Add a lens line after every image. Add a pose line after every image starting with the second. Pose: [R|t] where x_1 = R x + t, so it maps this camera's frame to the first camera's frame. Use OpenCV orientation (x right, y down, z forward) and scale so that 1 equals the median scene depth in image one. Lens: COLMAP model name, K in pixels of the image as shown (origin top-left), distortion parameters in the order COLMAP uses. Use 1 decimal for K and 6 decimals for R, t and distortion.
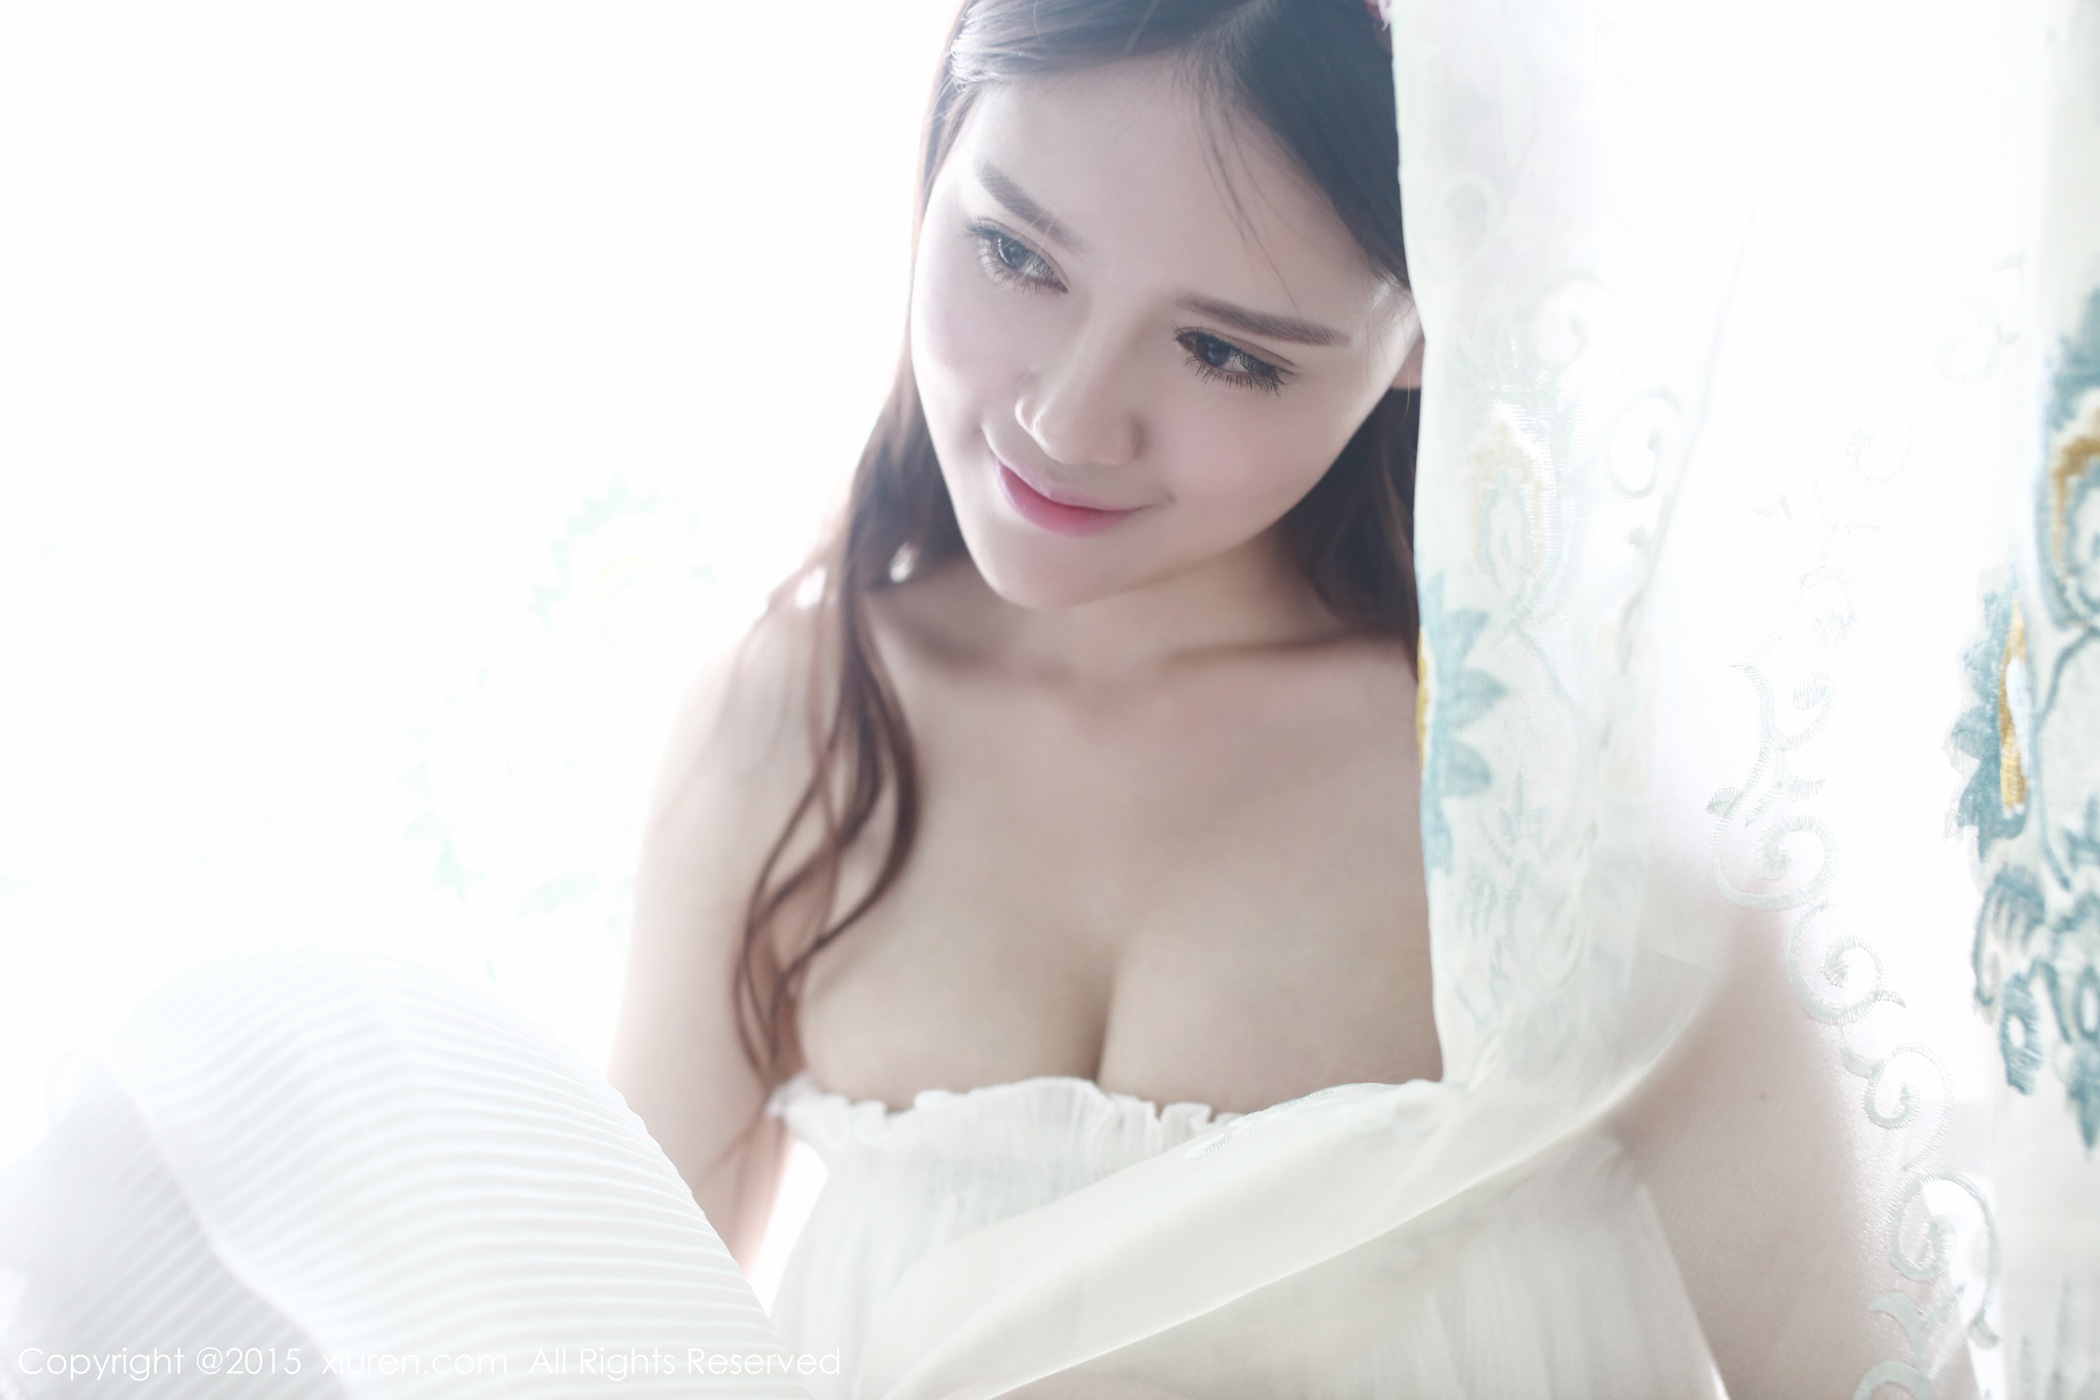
lens RADIAL K [[2789.4, 0, 999.4], [0, 2789.4, 754.4], [0, 0, 1]] dist [-0.132367, 0.000000]
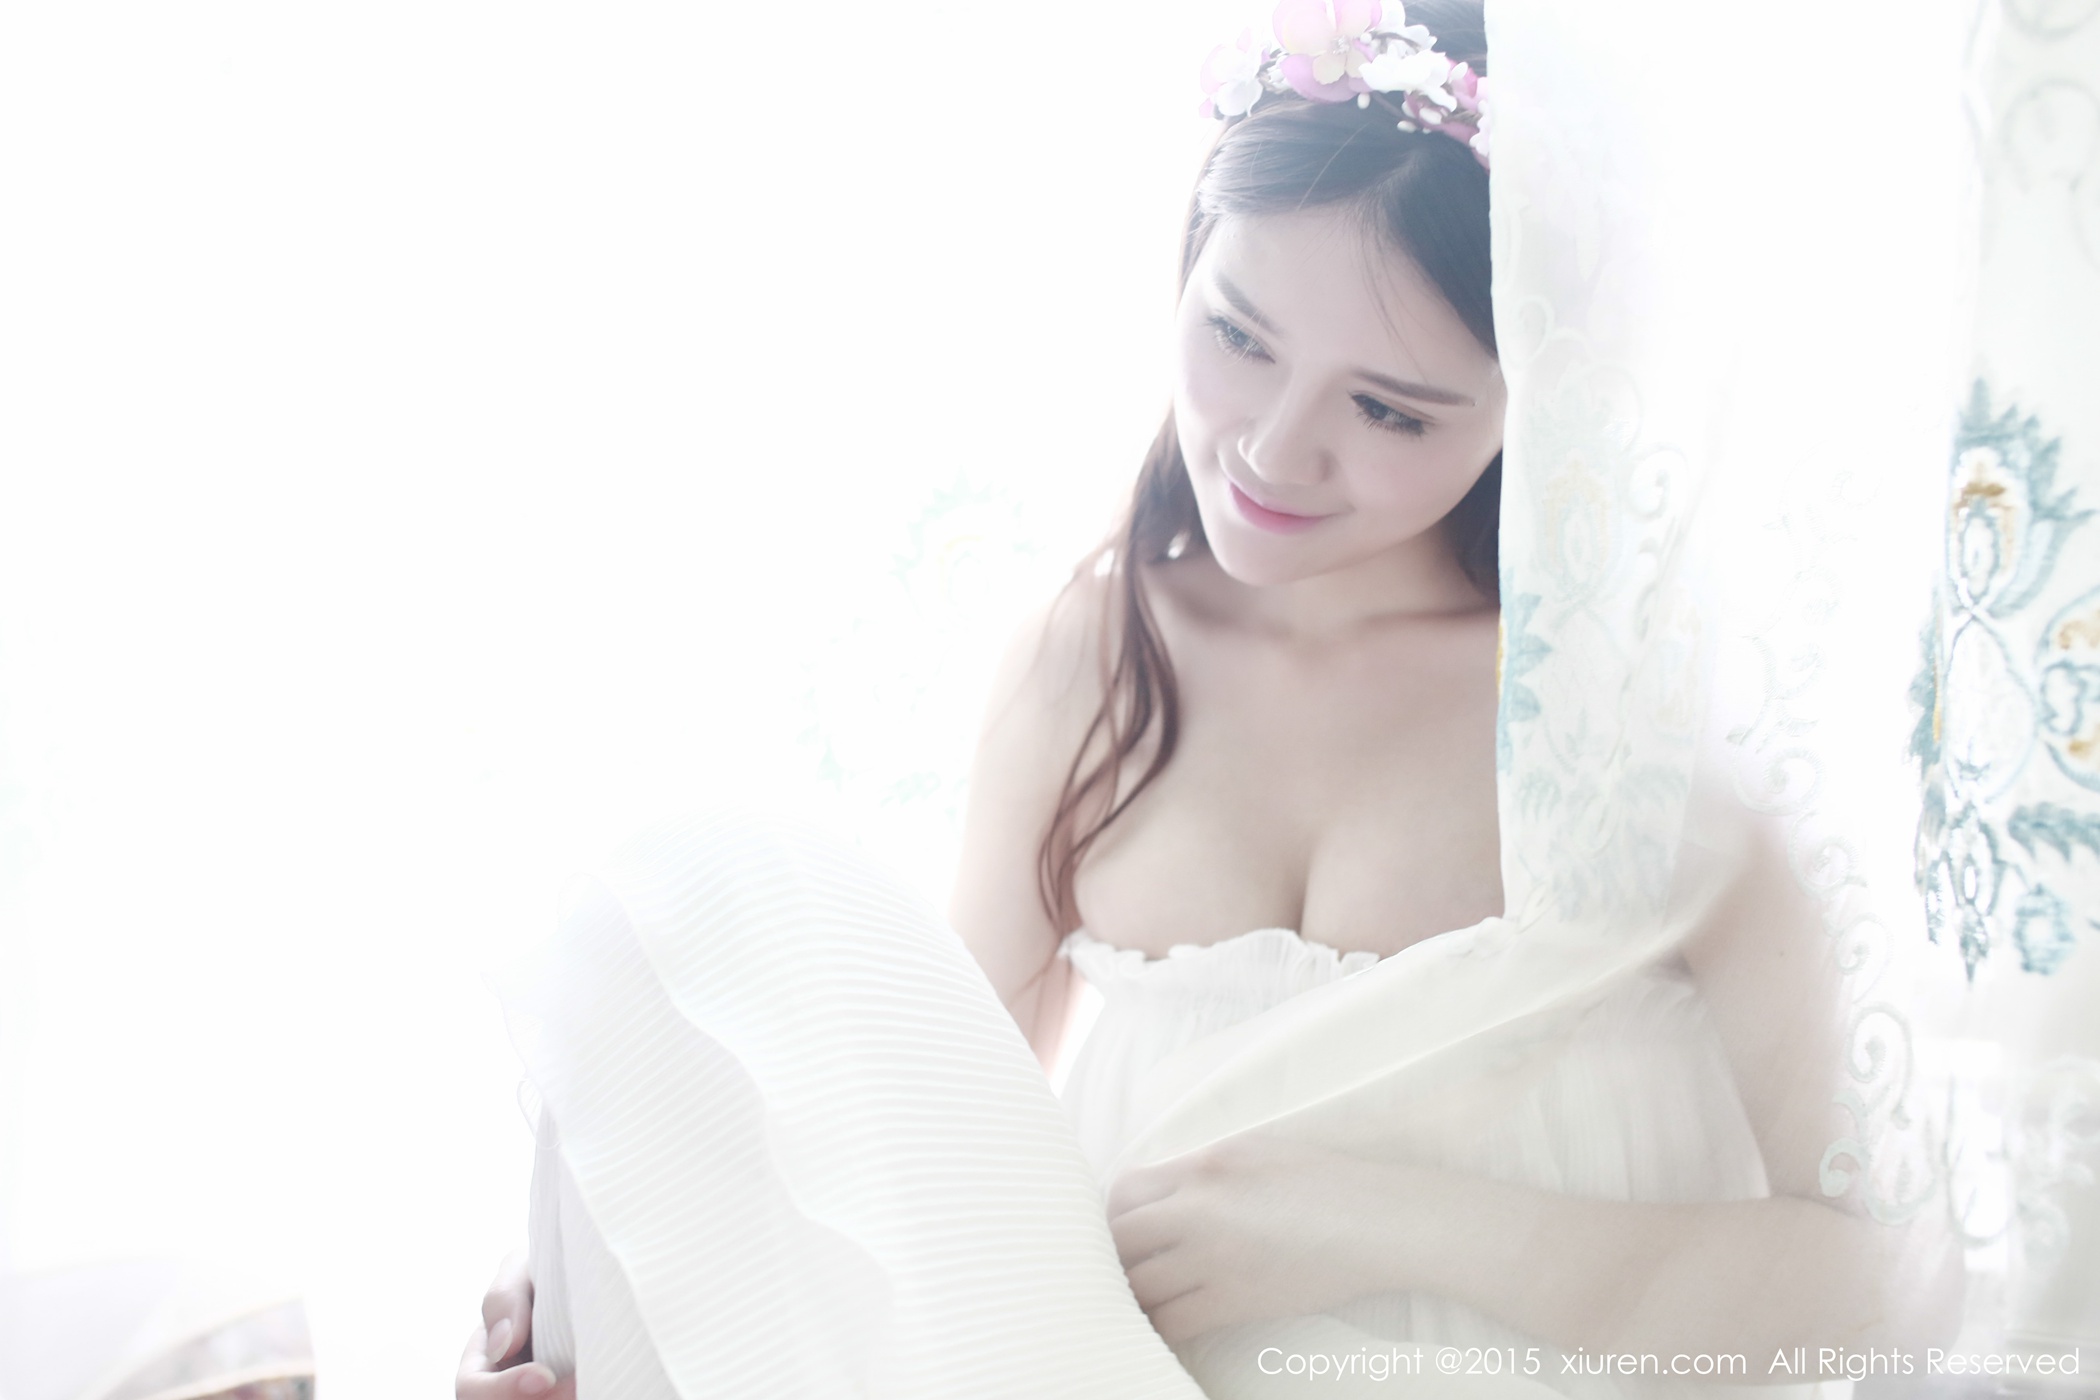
lens RADIAL K [[2789.4, 0, 1053.2], [0, 2789.4, 698.1], [0, 0, 1]] dist [-0.132367, 0.000000]
pose [[0.993938, 0.024421, -0.107192, 0.067788], [-0.024756, 0.999692, -0.001792, 0.010052], [0.107116, 0.004435, 0.994237, -0.421670]]
